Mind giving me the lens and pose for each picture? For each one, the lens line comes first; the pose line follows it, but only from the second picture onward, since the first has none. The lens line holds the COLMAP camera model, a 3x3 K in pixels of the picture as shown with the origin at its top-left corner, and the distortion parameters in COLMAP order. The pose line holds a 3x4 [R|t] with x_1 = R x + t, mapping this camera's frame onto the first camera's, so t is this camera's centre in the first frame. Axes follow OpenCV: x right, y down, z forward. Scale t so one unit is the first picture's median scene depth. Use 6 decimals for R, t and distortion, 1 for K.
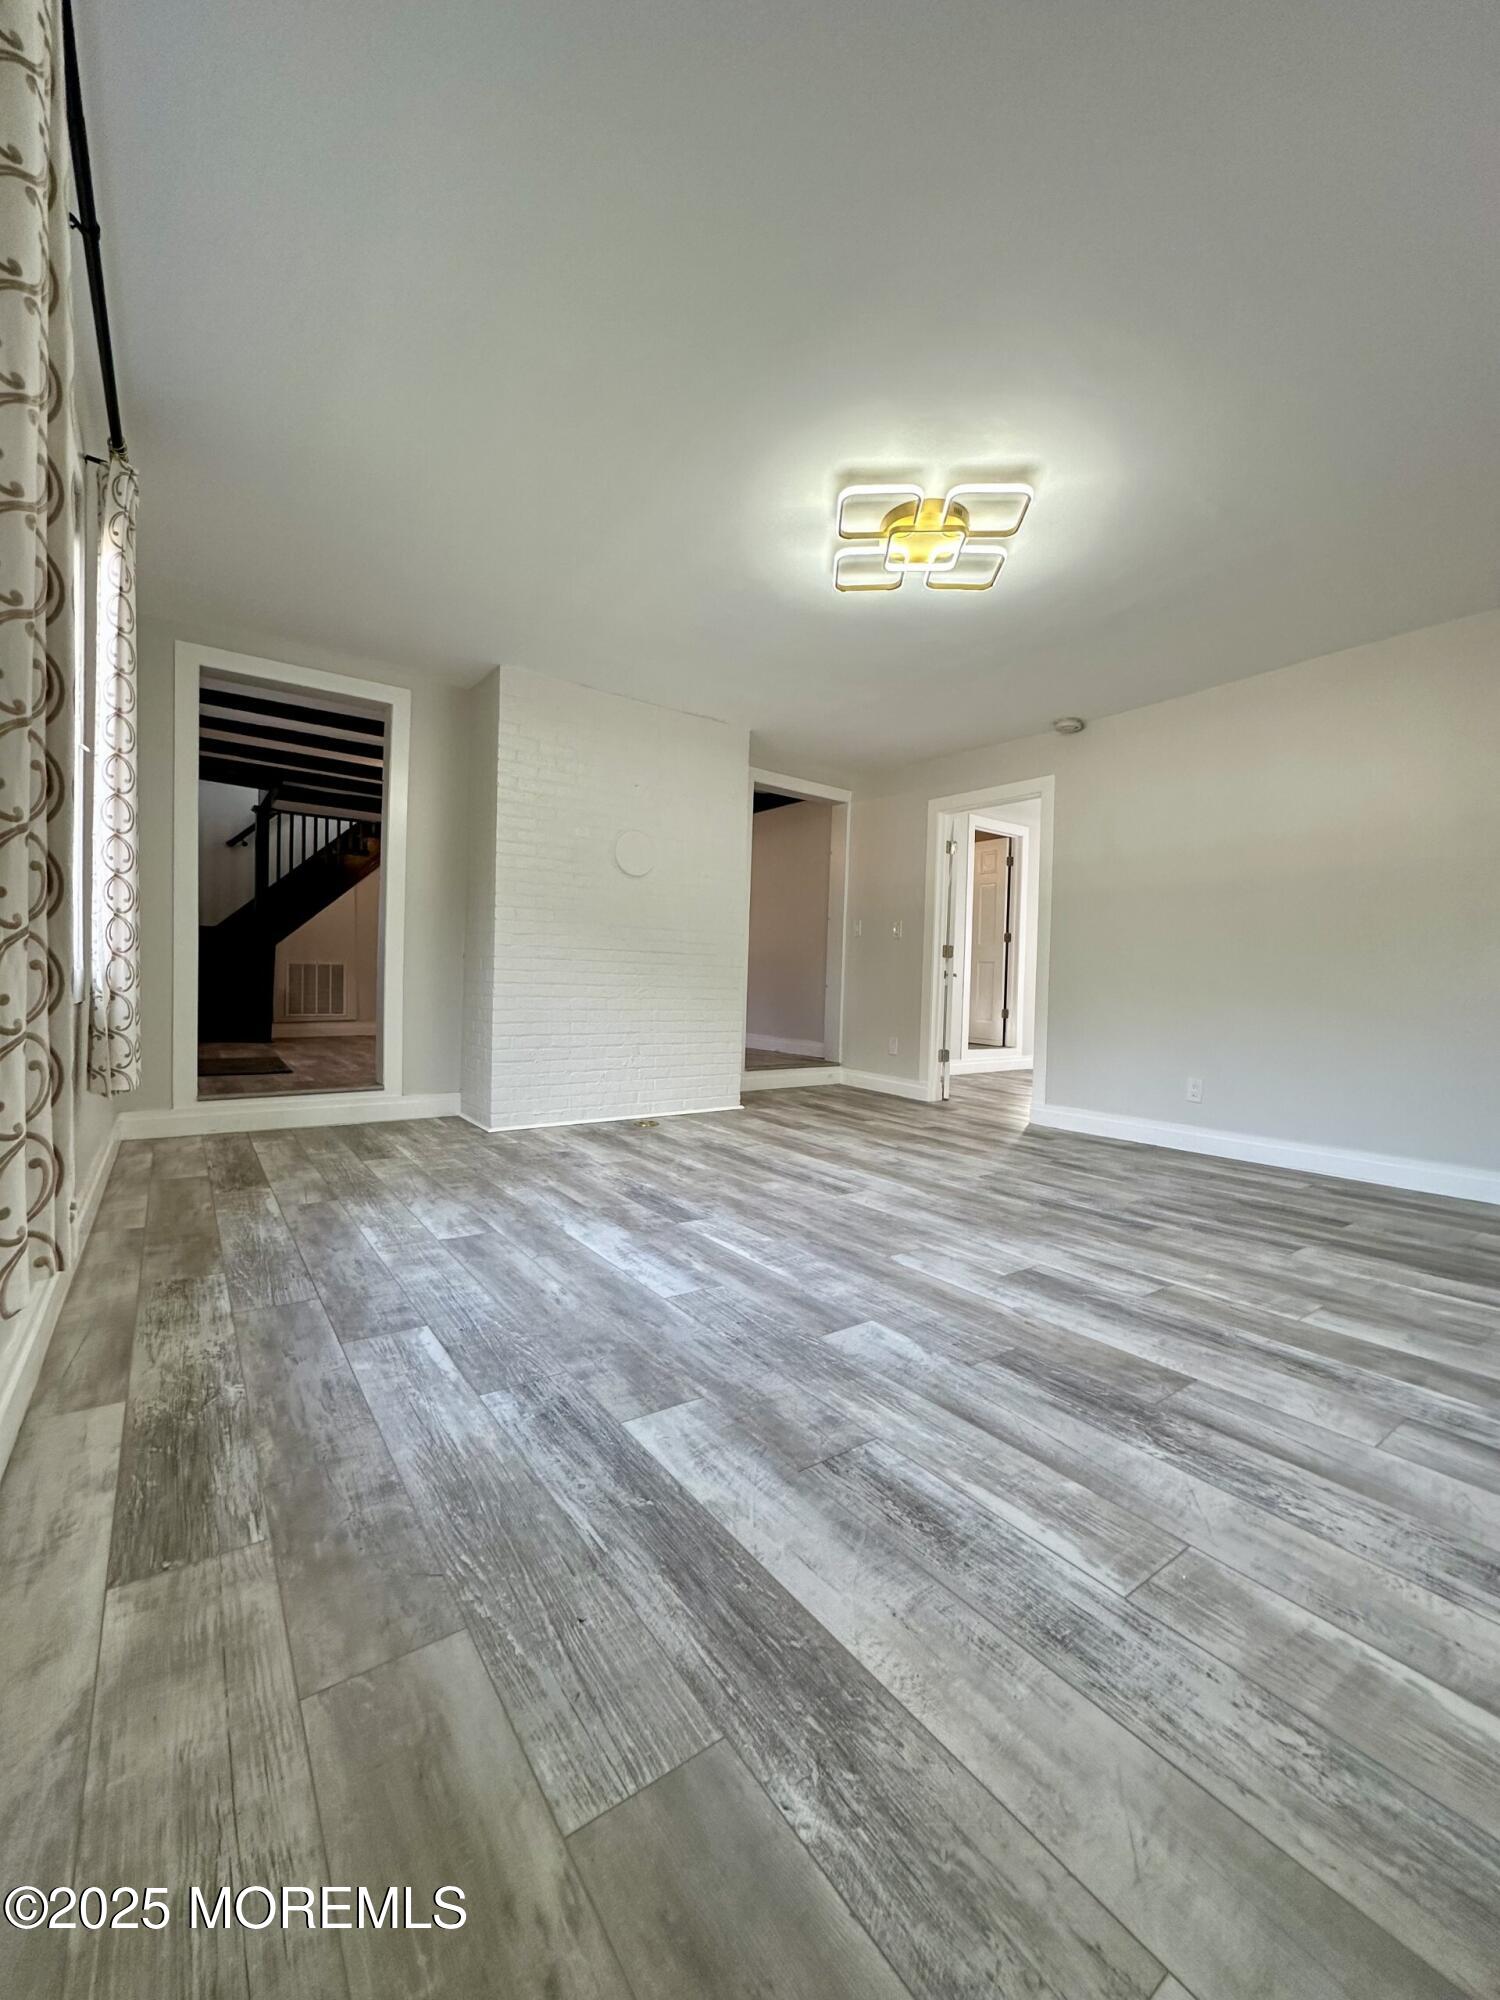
lens RADIAL K [[788.6, 0, 750.0], [0, 788.6, 1000.0], [0, 0, 1]] dist [-0.001696, 0.000746]
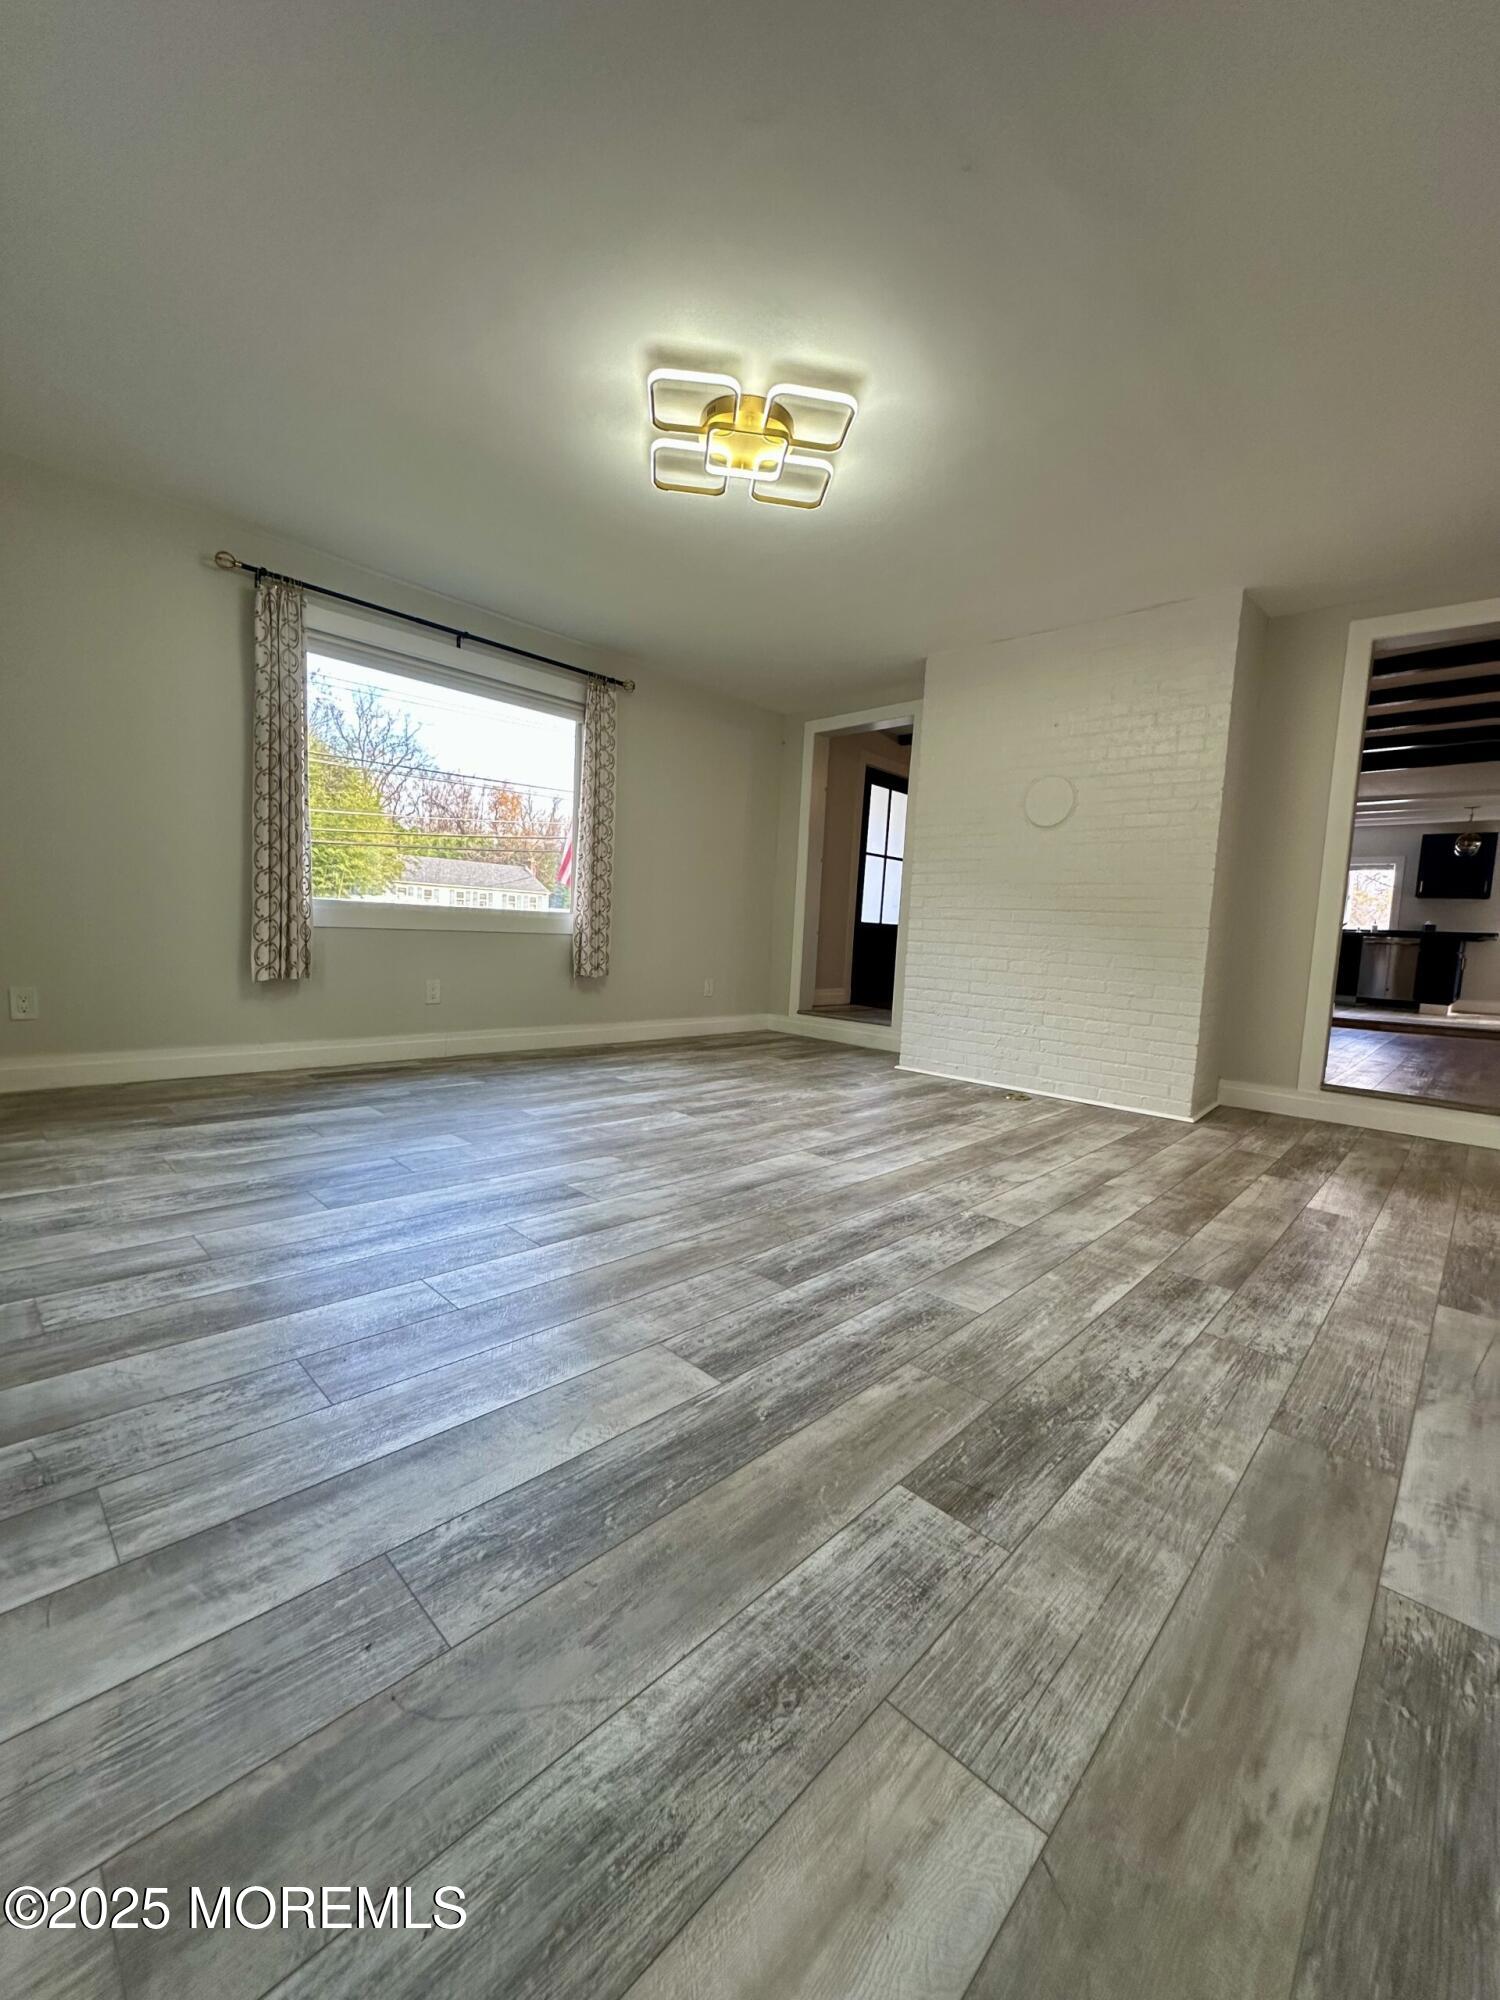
lens RADIAL K [[797.0, 0, 749.9], [0, 797.0, 992.8], [0, 0, 1]] dist [-0.001978, 0.000335]
pose [[0.179543, 0.064215, -0.981652, 1.967865], [-0.067799, 0.996302, 0.052773, 0.025238], [0.981411, 0.057080, 0.183233, 1.445576]]
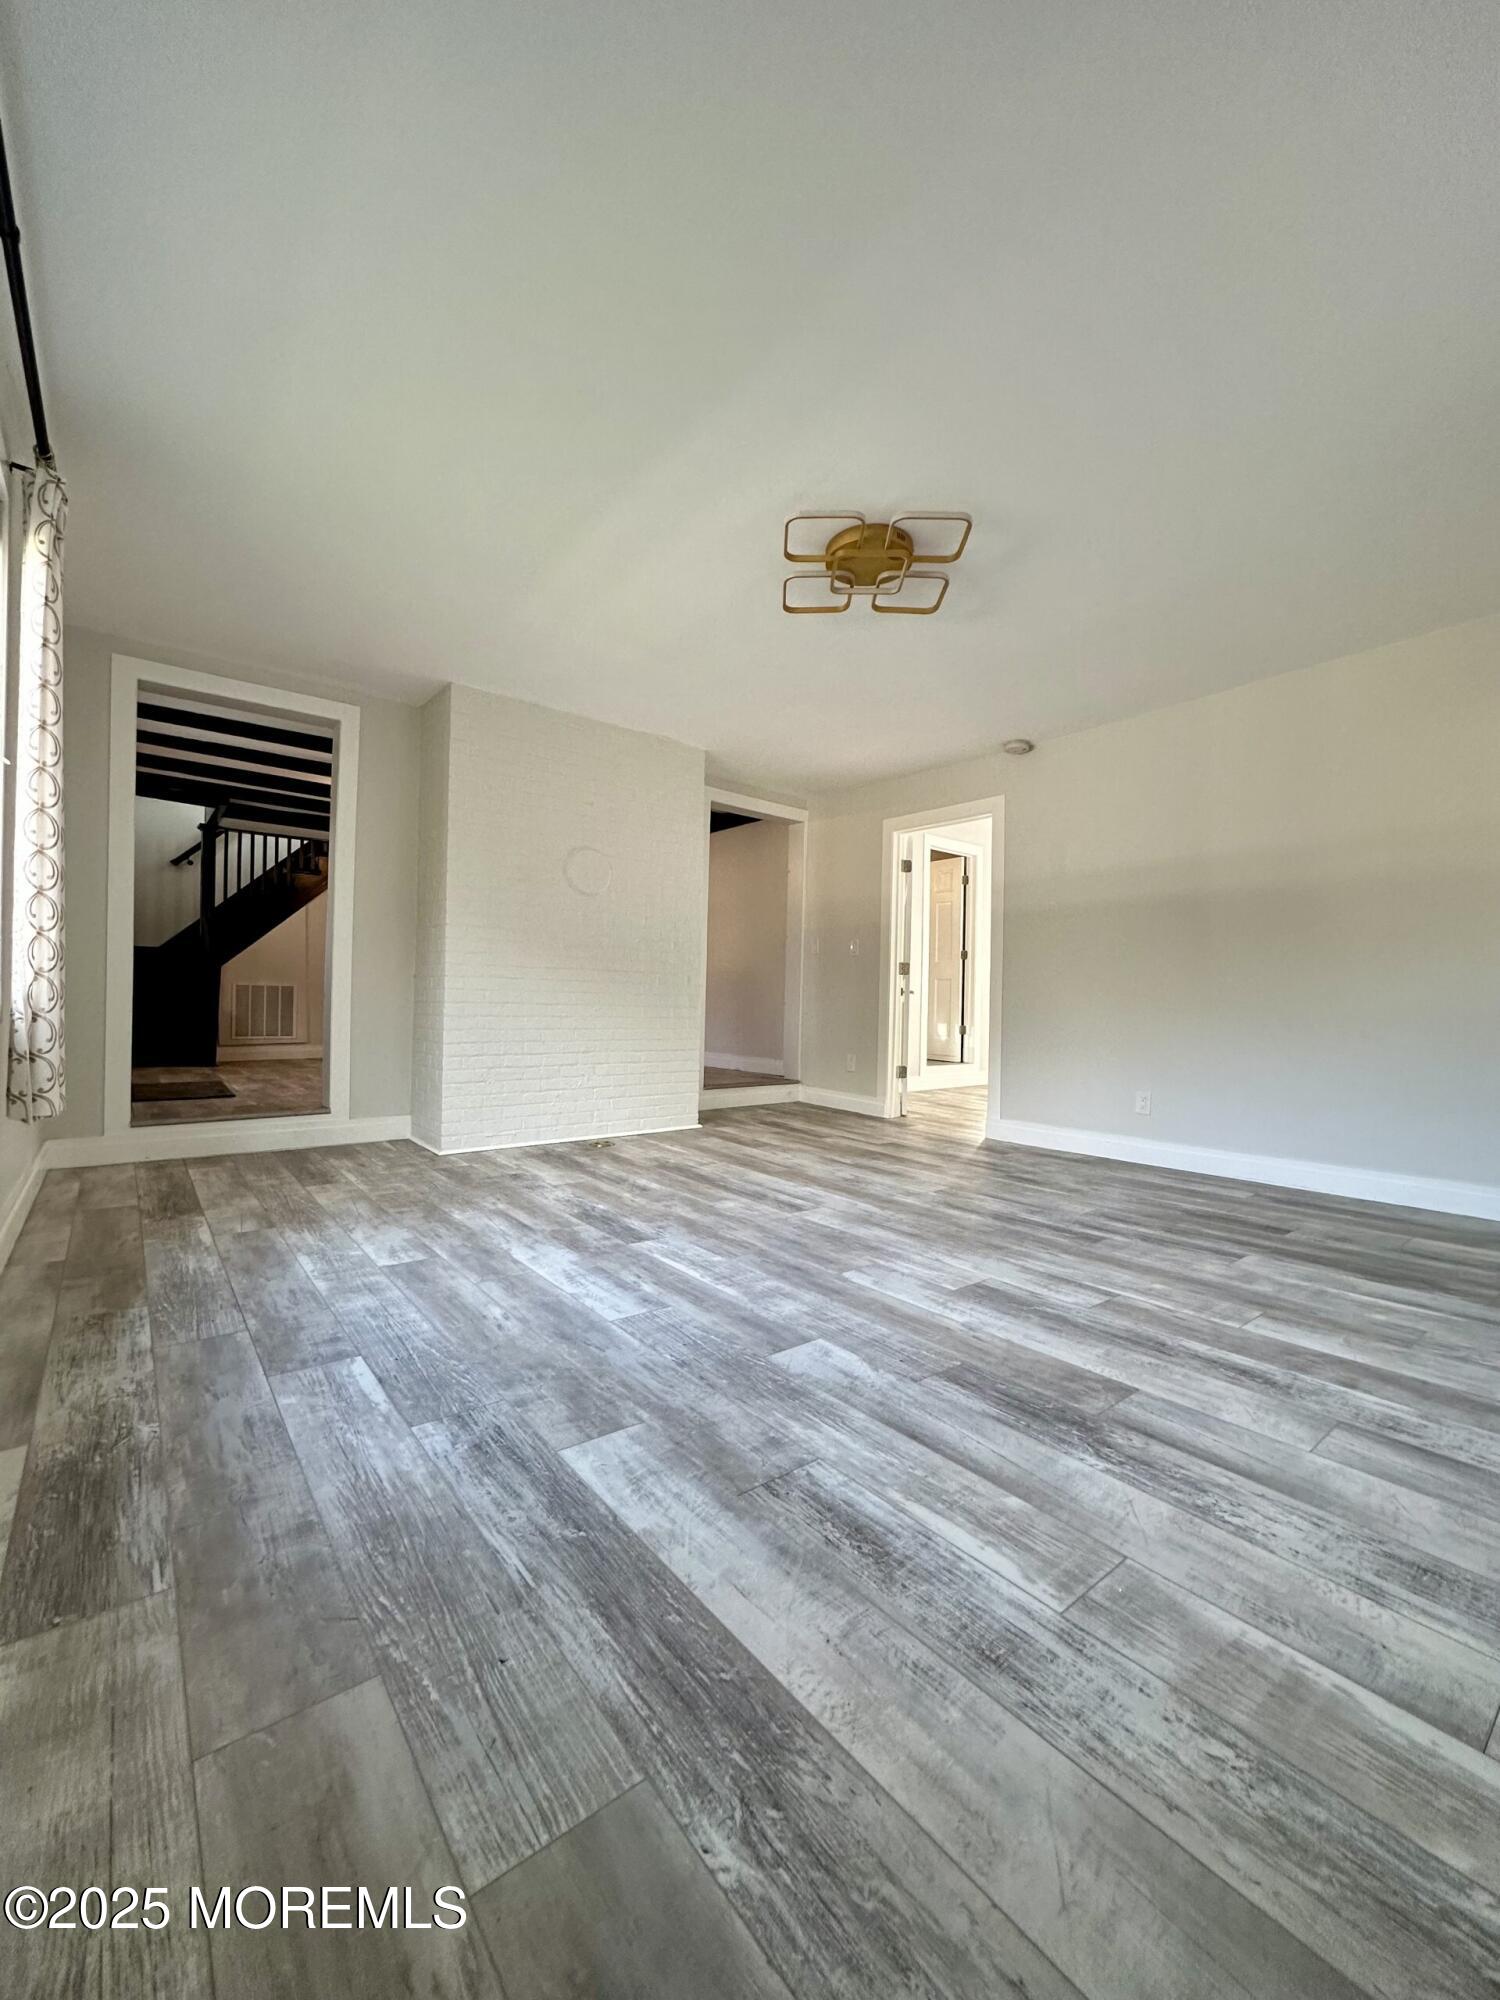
lens RADIAL K [[788.6, 0, 750.0], [0, 788.6, 1000.0], [0, 0, 1]] dist [-0.001696, 0.000746]
pose [[0.999032, -0.007319, 0.043383, 0.032716], [0.008390, 0.999663, -0.024562, 0.006713], [-0.043188, 0.024902, 0.998757, 0.006911]]
